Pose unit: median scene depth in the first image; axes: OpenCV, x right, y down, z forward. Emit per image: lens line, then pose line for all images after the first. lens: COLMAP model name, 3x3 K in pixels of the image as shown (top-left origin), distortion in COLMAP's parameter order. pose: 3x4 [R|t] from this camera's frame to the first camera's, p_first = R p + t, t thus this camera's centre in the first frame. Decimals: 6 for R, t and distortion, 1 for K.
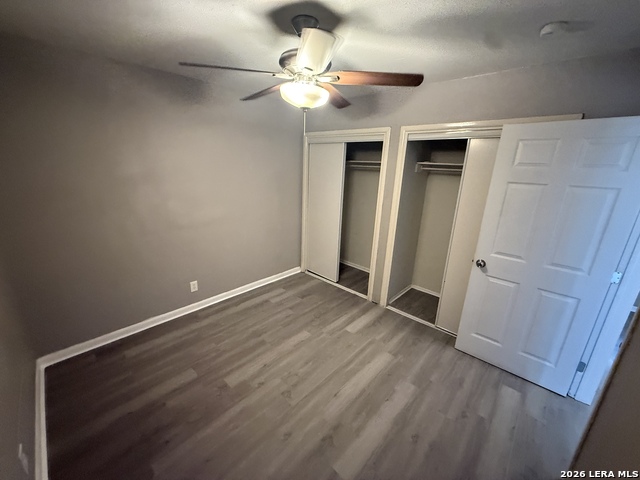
lens RADIAL K [[255.9, 0, 320.5], [0, 255.9, 239.4], [0, 0, 1]] dist [-0.001474, 0.000644]
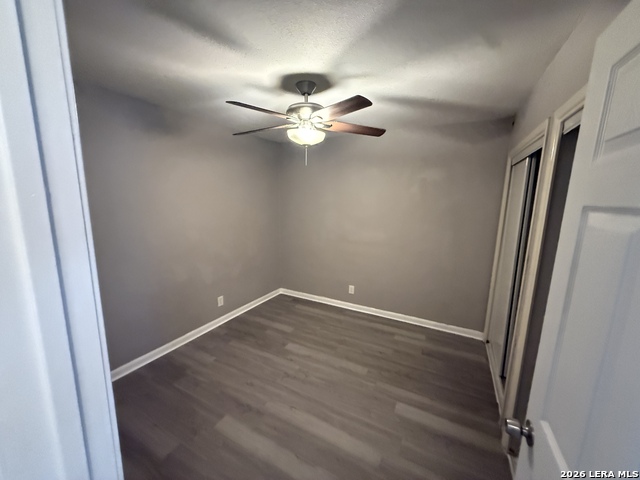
lens RADIAL K [[255.9, 0, 320.9], [0, 255.9, 241.9], [0, 0, 1]] dist [-0.001474, 0.000644]
pose [[0.256199, 0.139999, -0.956432, 0.836837], [-0.275948, 0.958874, 0.066438, -0.111965], [0.926399, 0.246904, 0.284295, 0.553327]]
